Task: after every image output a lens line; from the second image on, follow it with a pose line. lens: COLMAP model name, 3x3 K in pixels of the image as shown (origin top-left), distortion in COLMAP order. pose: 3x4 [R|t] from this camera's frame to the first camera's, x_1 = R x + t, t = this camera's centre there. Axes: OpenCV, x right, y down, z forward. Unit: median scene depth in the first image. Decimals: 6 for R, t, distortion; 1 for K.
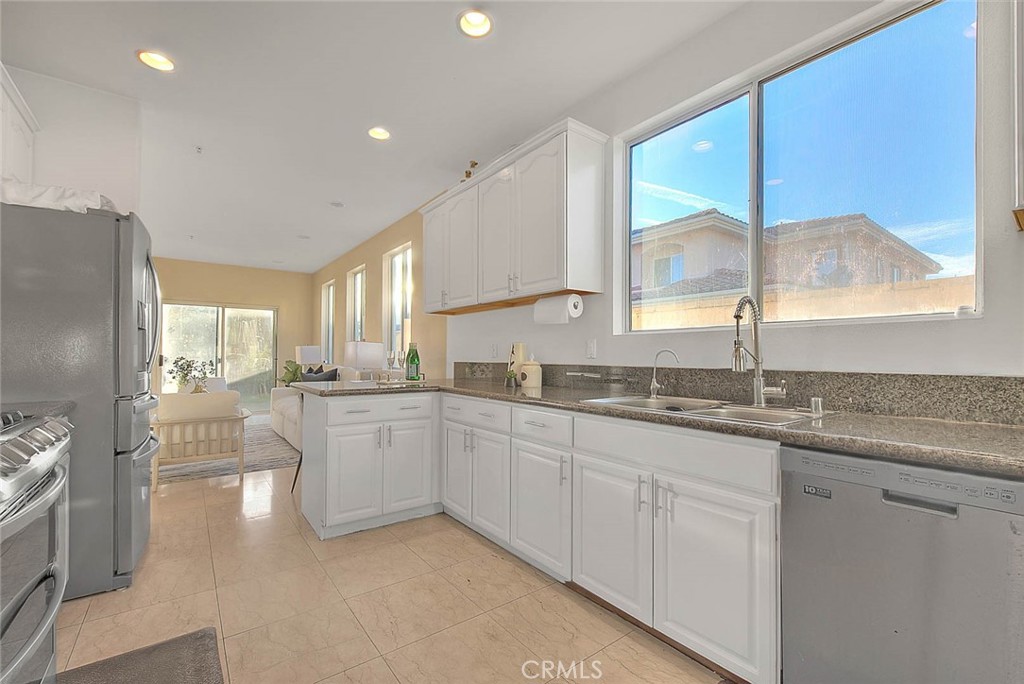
lens RADIAL K [[435.8, 0, 513.3], [0, 435.8, 358.3], [0, 0, 1]] dist [-0.000012, -0.000013]
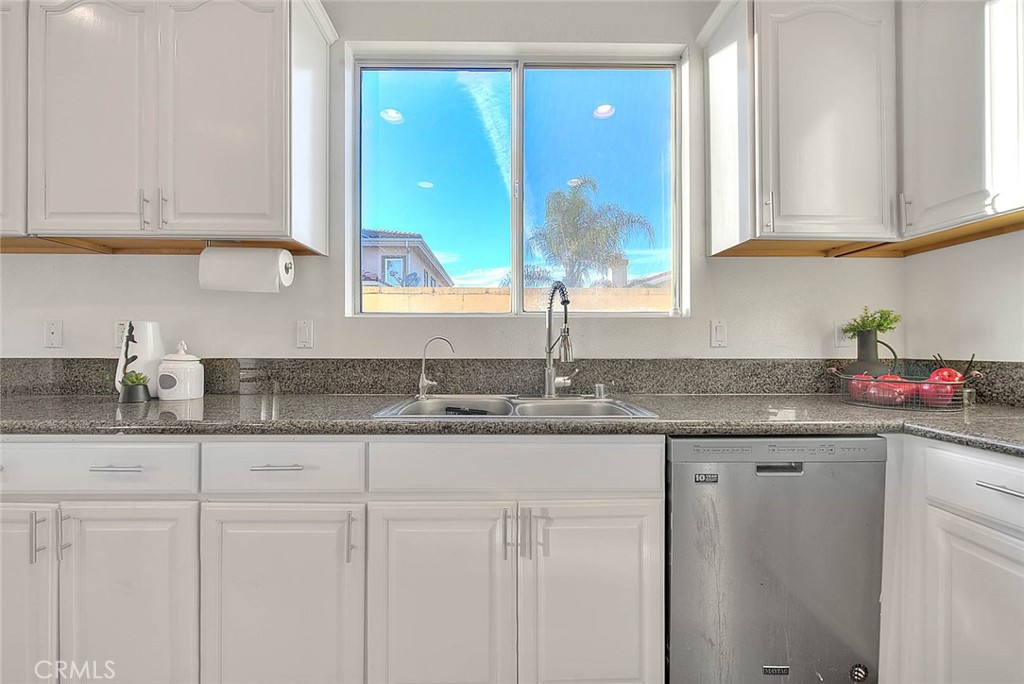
lens RADIAL K [[413.5, 0, 506.6], [0, 413.5, 348.8], [0, 0, 1]] dist [-0.000309, -0.000394]
pose [[0.593667, -0.009682, 0.804652, -0.191622], [0.006681, 0.999952, 0.007103, -0.002133], [-0.804683, 0.001159, 0.593704, 0.439436]]
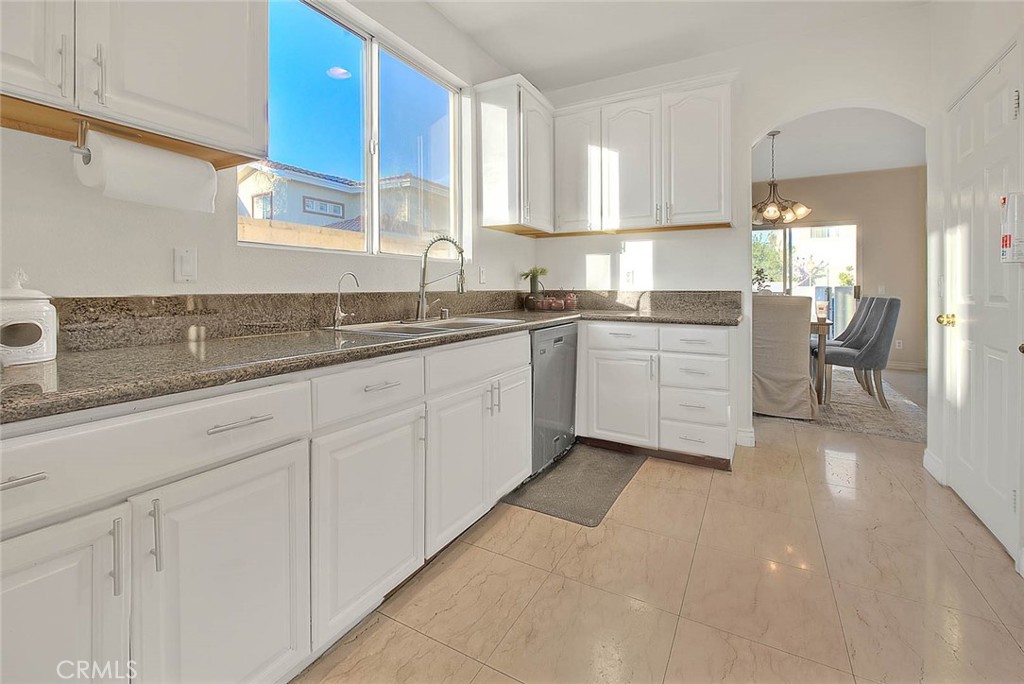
lens RADIAL K [[445.7, 0, 508.4], [0, 445.7, 281.9], [0, 0, 1]] dist [-0.000587, -0.000079]
pose [[-0.396623, -0.000375, 0.917981, -0.601803], [-0.003053, 0.999995, -0.000911, -0.001224], [-0.917976, -0.003164, -0.396622, 1.056232]]
